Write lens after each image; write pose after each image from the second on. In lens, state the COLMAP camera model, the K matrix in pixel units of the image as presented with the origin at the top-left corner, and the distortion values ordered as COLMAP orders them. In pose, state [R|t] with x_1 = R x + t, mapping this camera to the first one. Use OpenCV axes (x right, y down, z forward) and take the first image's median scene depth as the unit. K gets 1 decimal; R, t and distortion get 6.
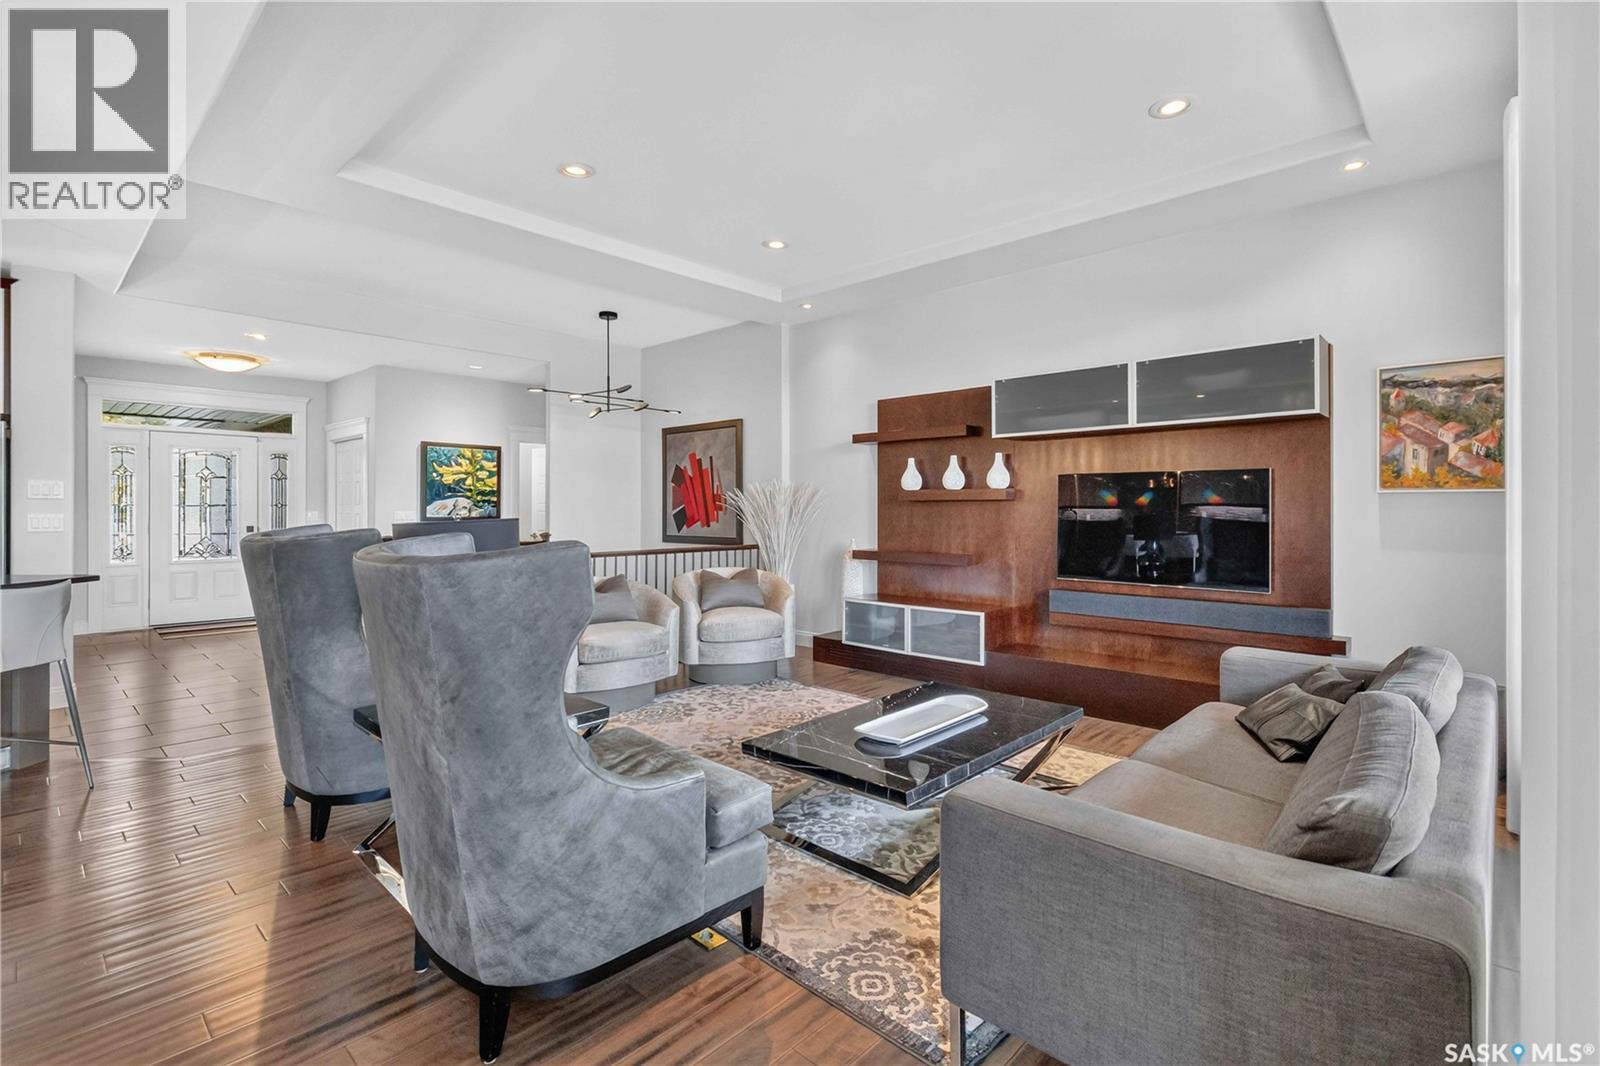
lens RADIAL K [[743.8, 0, 801.4], [0, 743.8, 519.1], [0, 0, 1]] dist [0.000895, 0.000724]
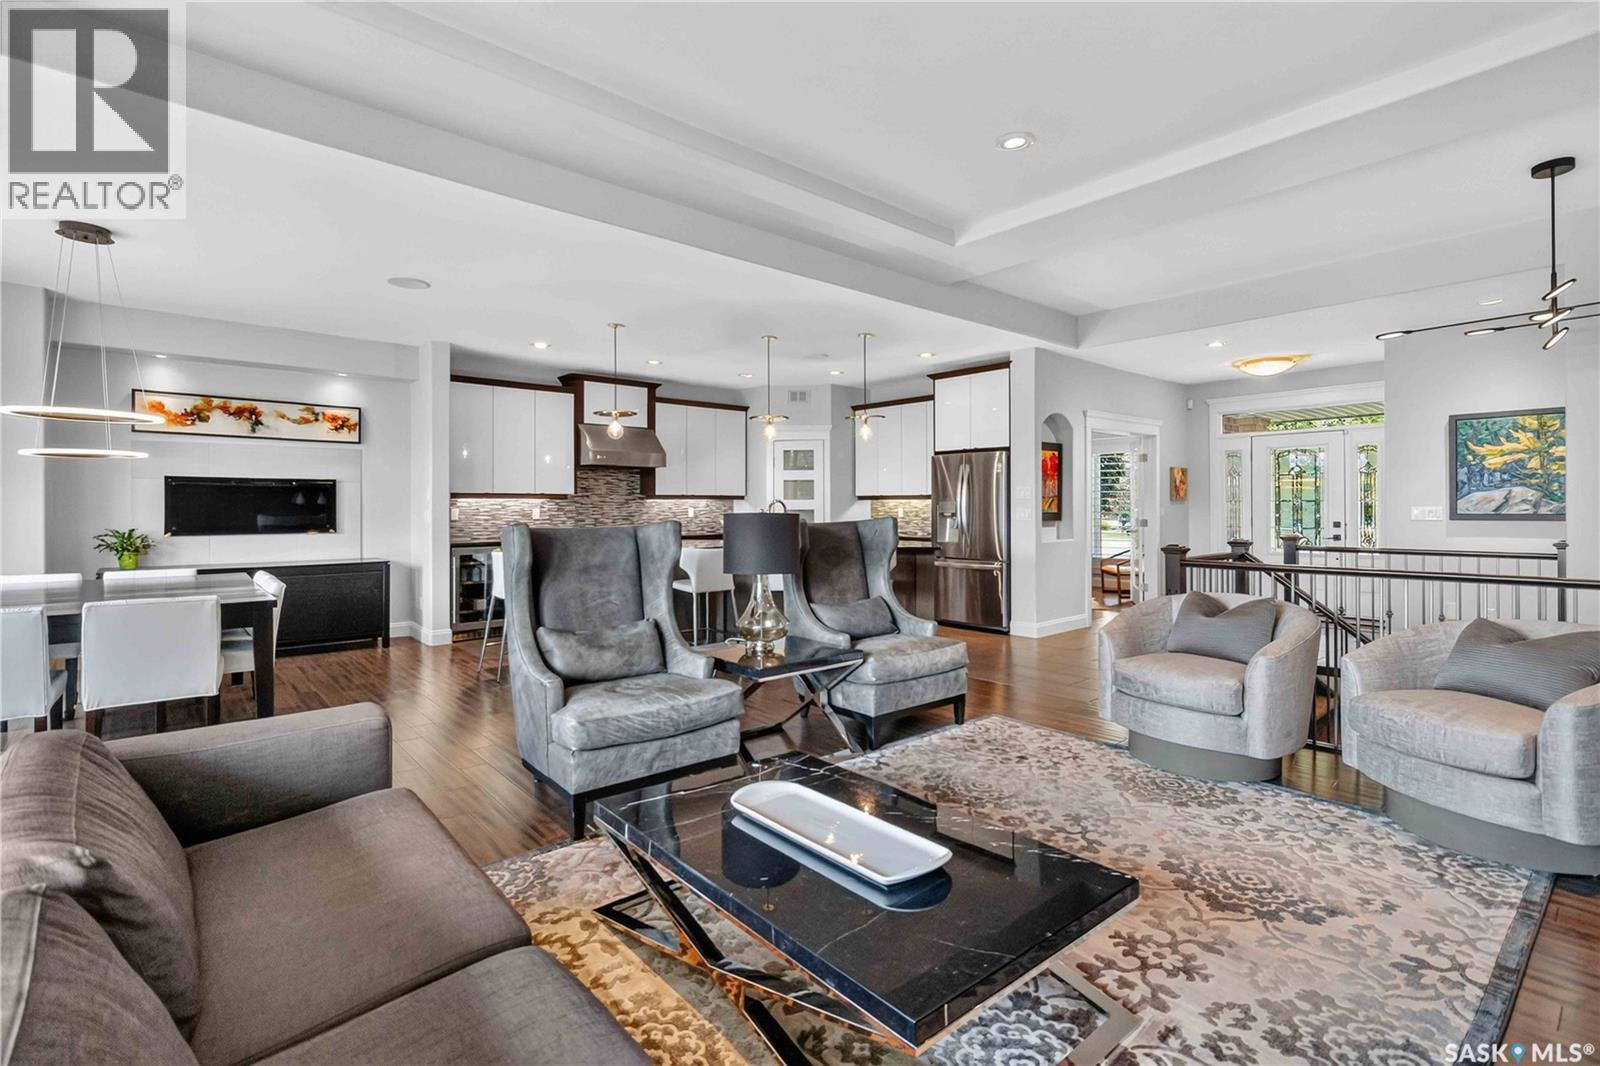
lens RADIAL K [[743.8, 0, 800.6], [0, 743.8, 504.4], [0, 0, 1]] dist [0.000895, 0.000724]
pose [[-0.112342, -0.000434, -0.993670, 0.326800], [-0.009644, 0.999953, 0.000653, -0.006497], [0.993623, 0.009656, -0.112341, 0.417645]]
